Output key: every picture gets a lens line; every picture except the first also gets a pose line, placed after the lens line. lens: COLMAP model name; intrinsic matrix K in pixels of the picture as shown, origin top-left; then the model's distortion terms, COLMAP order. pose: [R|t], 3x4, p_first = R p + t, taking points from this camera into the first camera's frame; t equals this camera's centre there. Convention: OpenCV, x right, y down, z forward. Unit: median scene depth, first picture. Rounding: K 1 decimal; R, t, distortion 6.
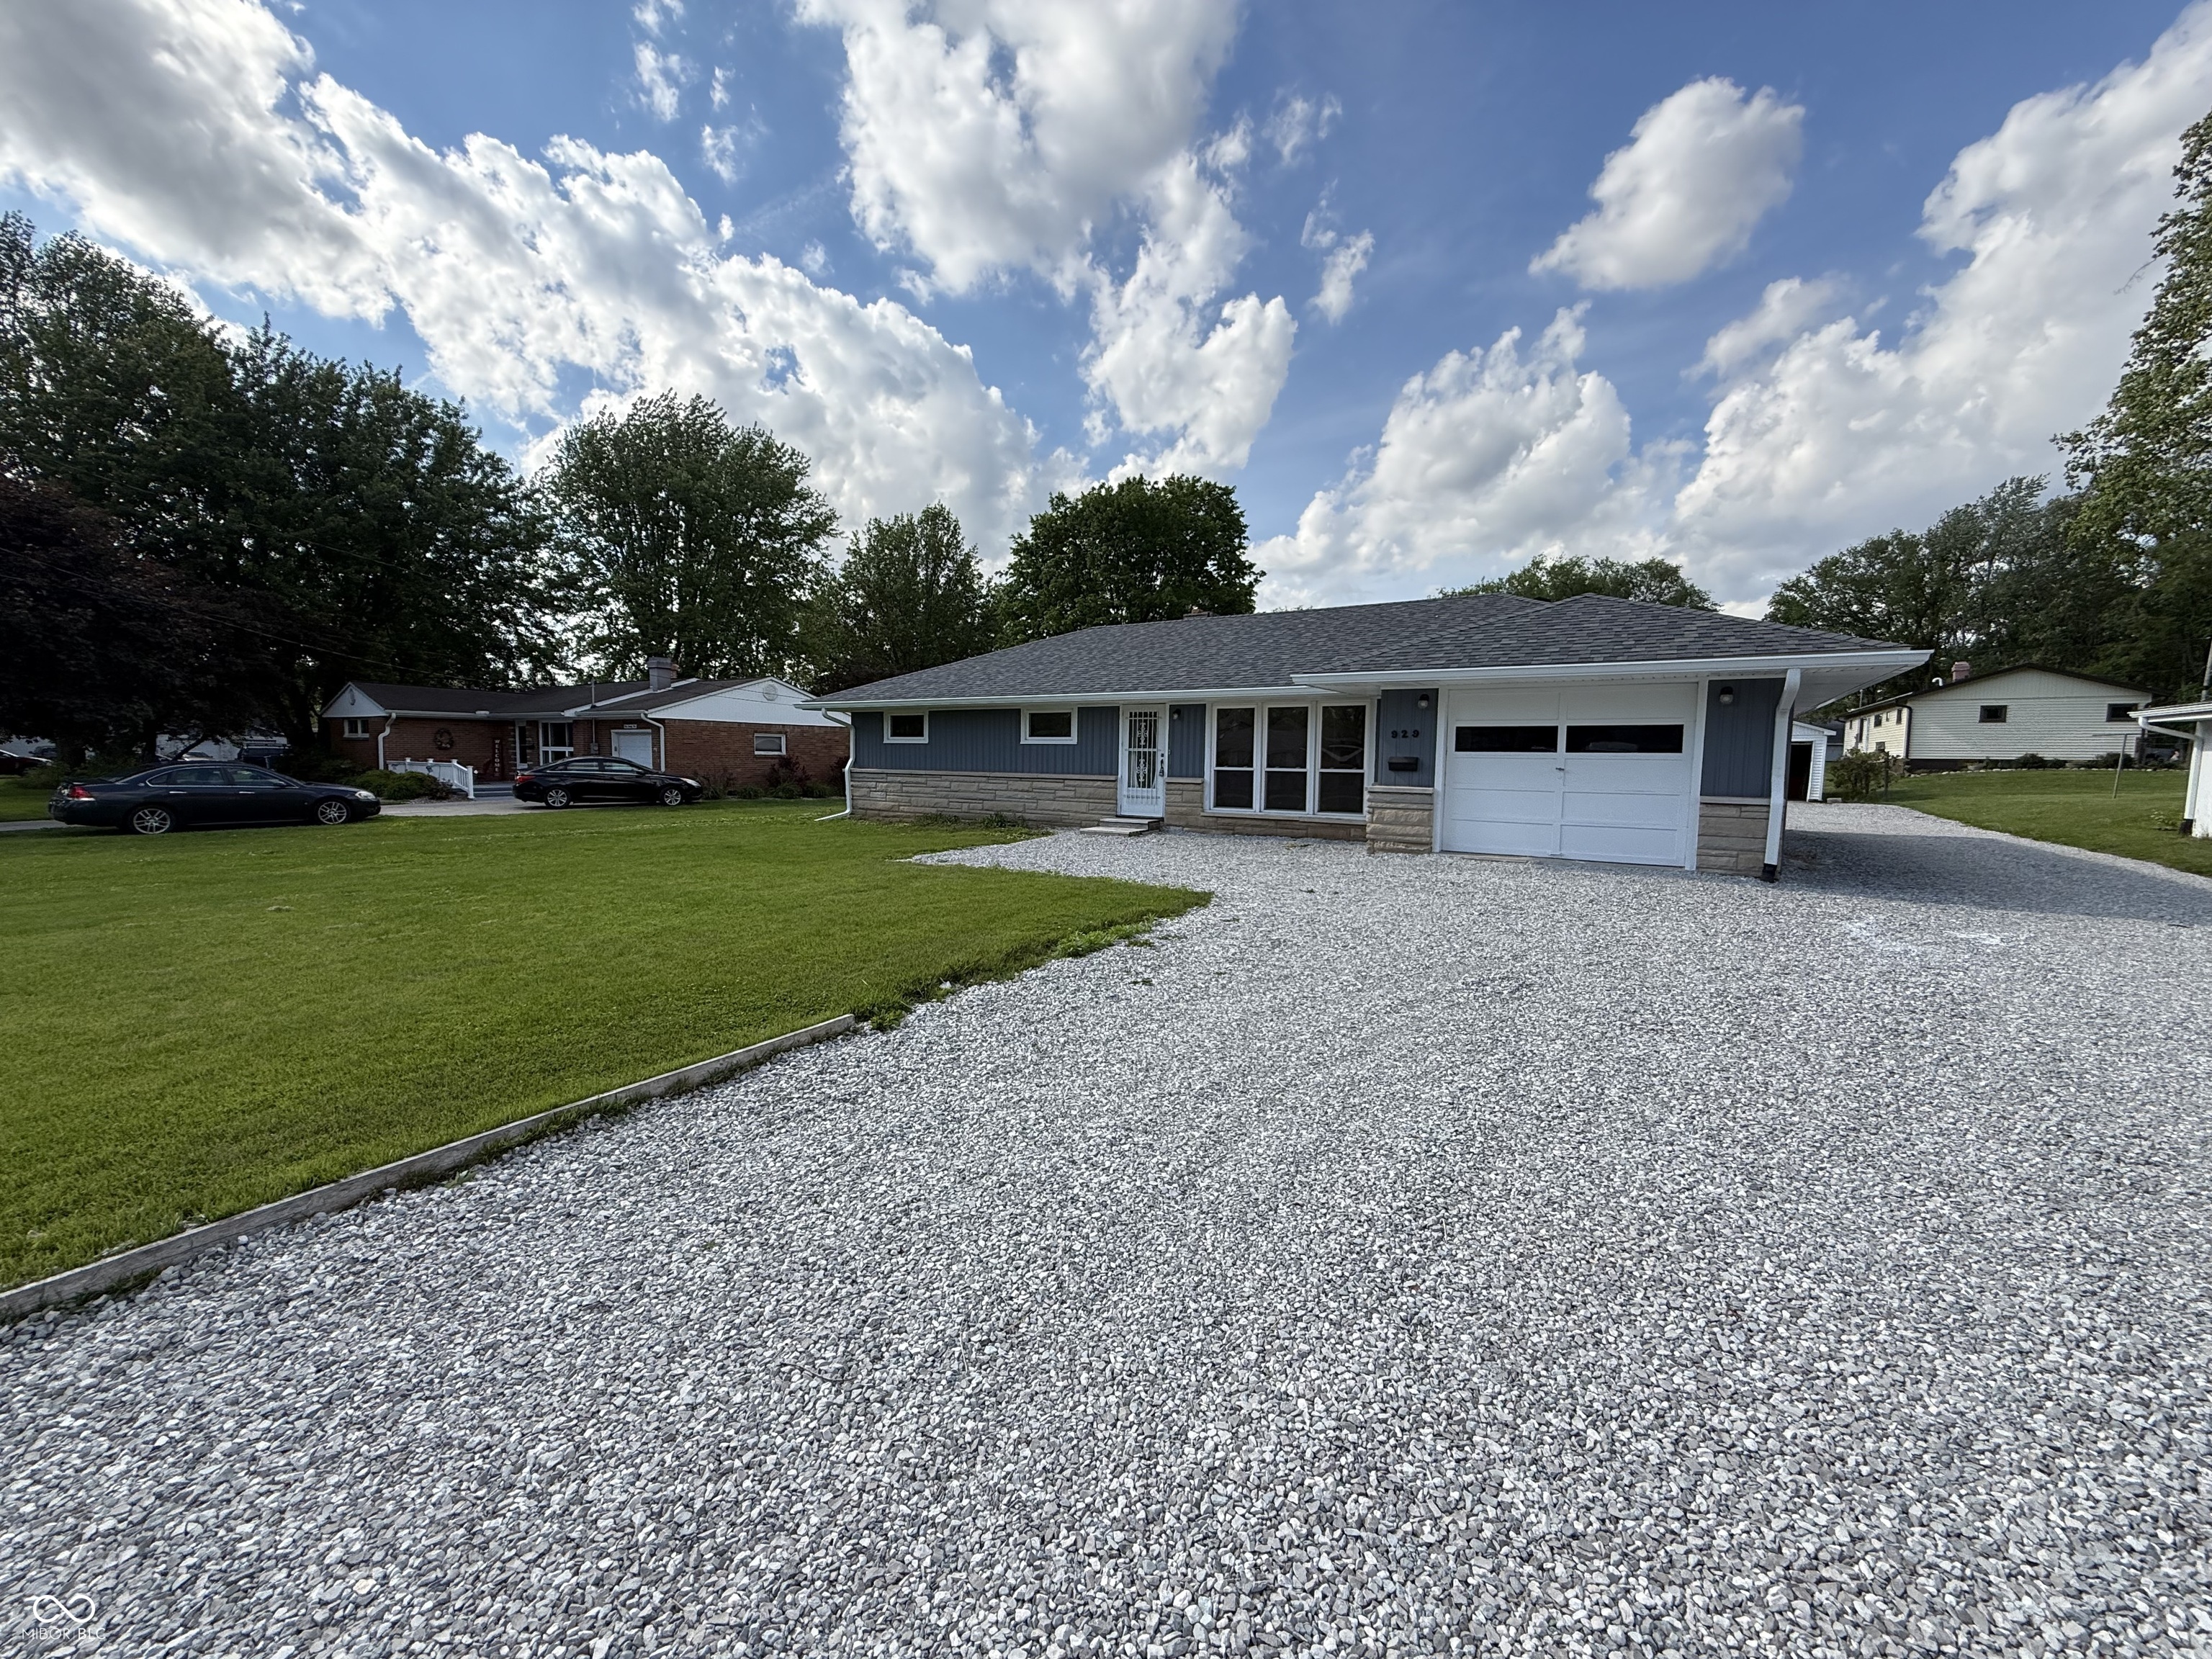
lens RADIAL K [[877.3, 0, 1116.0], [0, 877.3, 871.0], [0, 0, 1]] dist [0.002890, -0.000953]
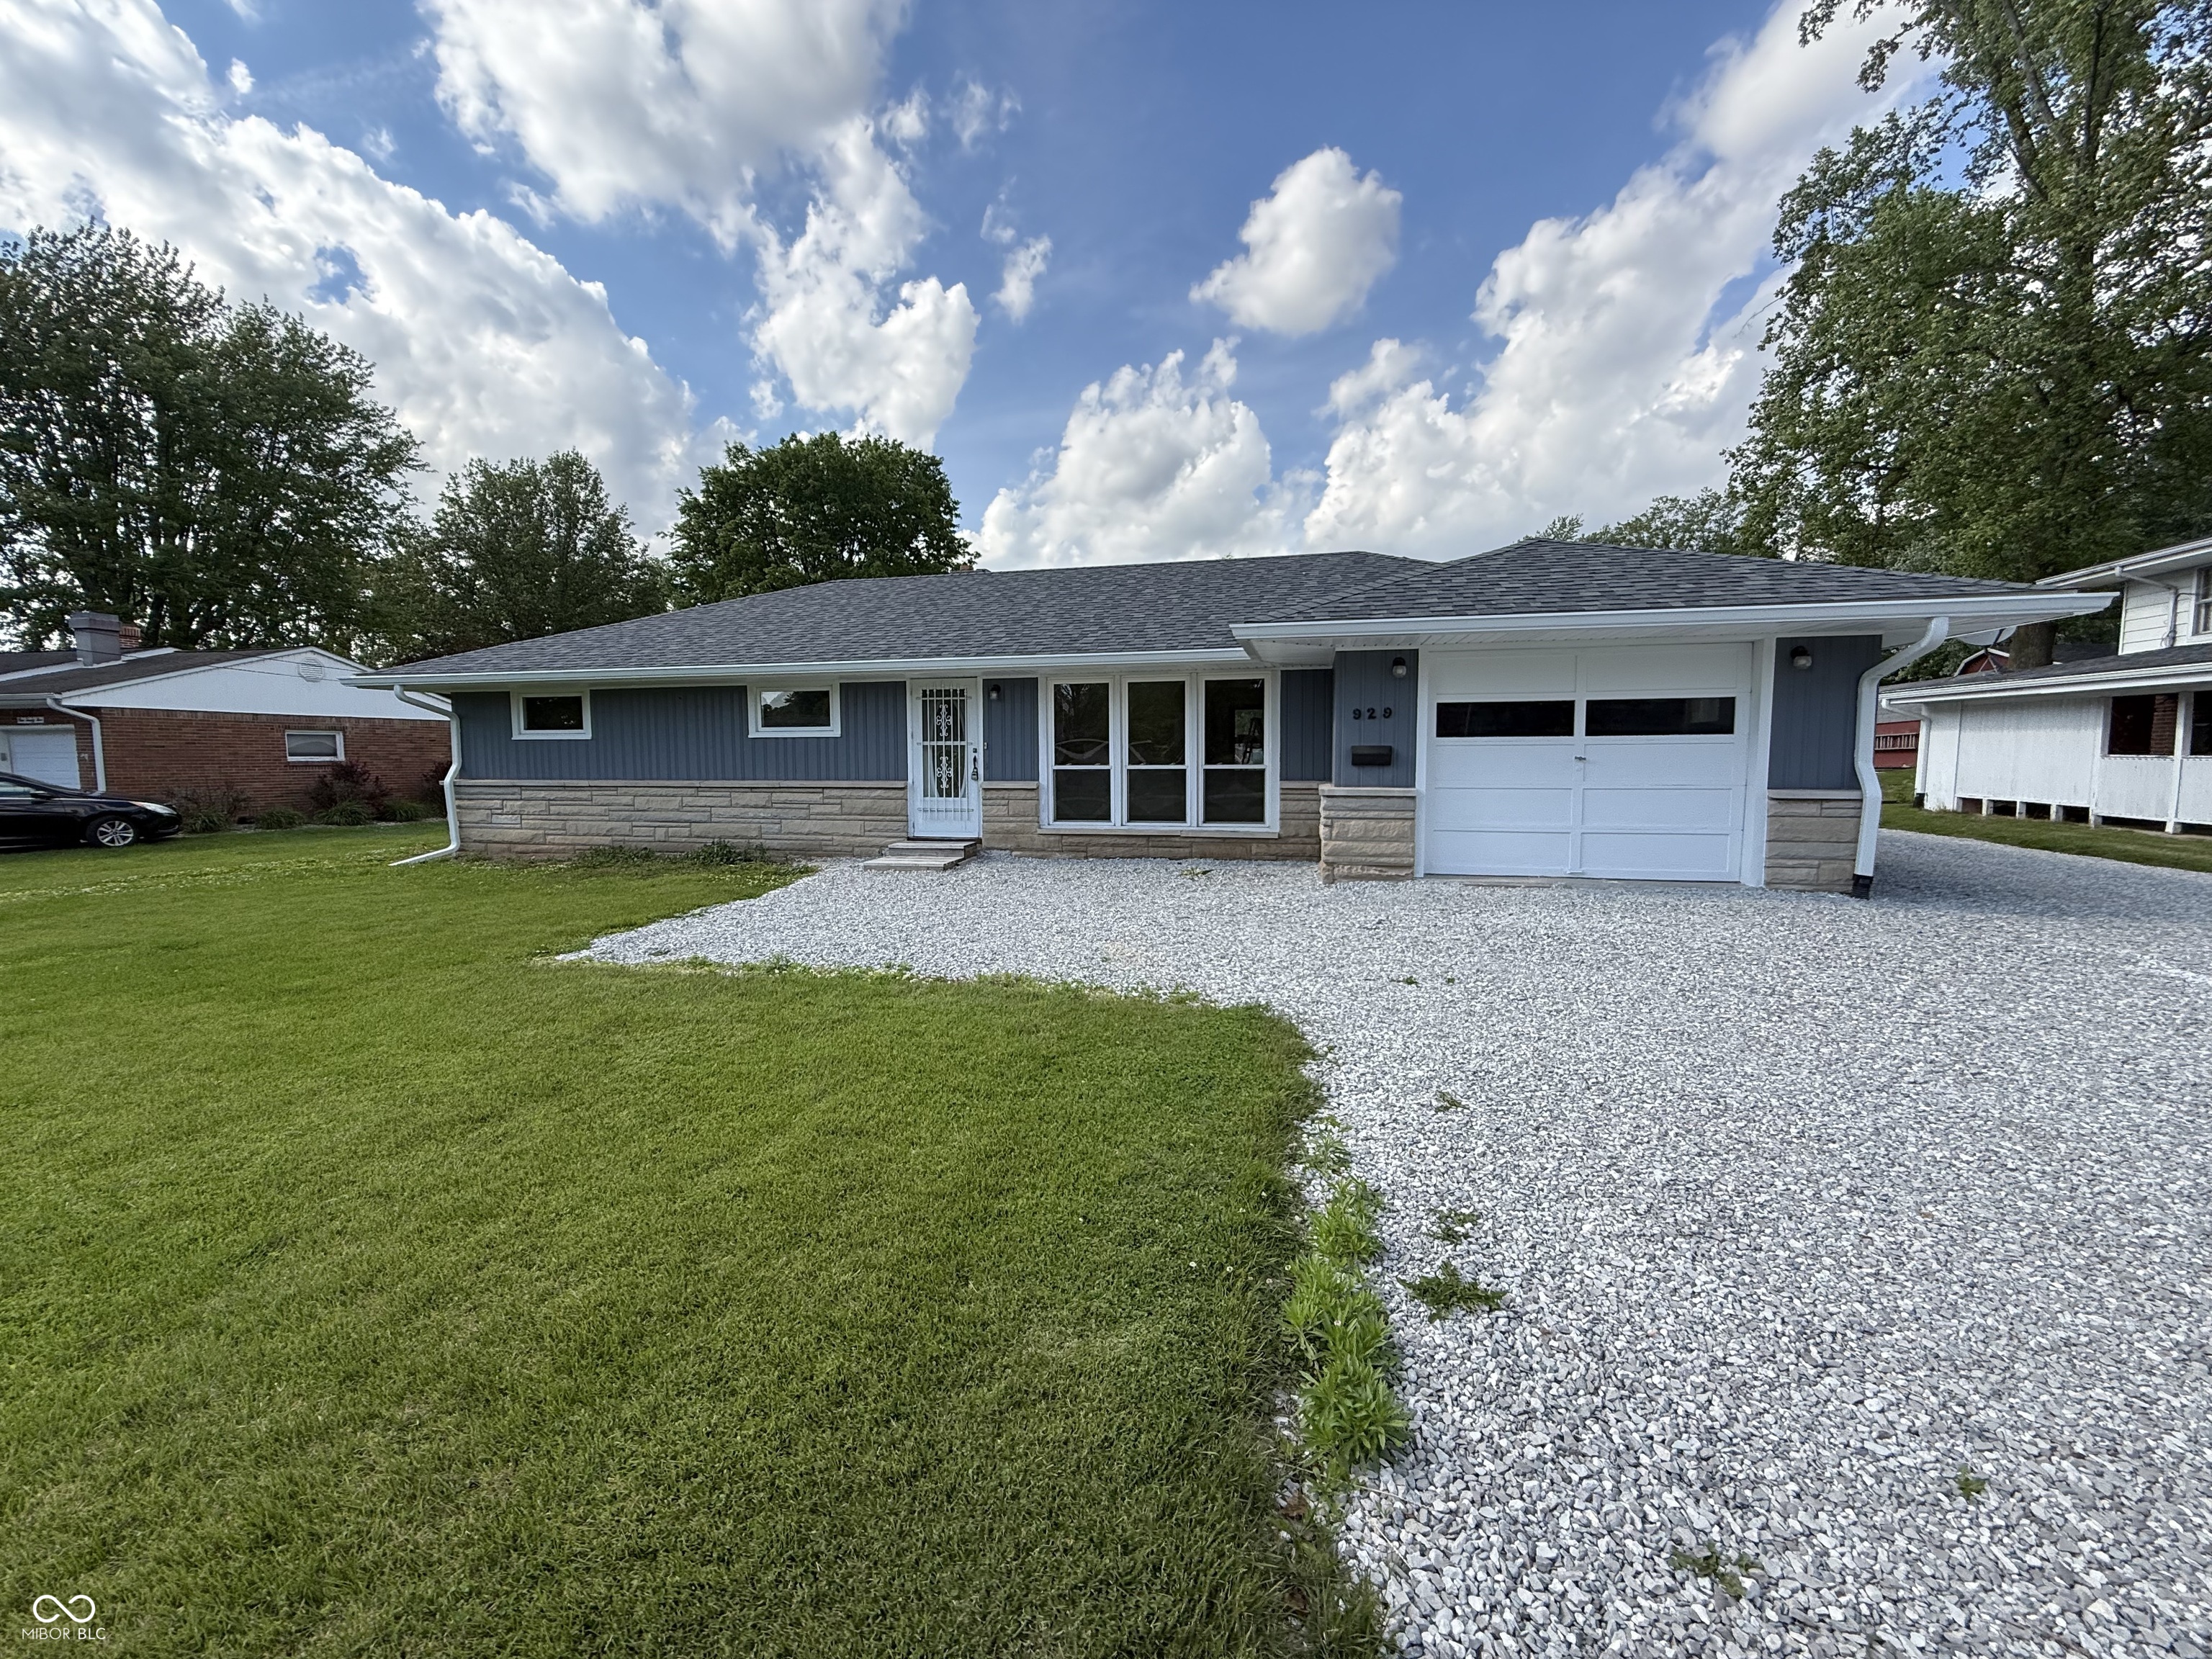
lens RADIAL K [[877.3, 0, 1107.5], [0, 877.3, 822.7], [0, 0, 1]] dist [0.002890, -0.000953]
pose [[0.941640, -0.046206, 0.333436, -0.027968], [0.062320, 0.997341, -0.037789, -0.013240], [-0.330803, 0.056363, 0.942015, 0.098481]]
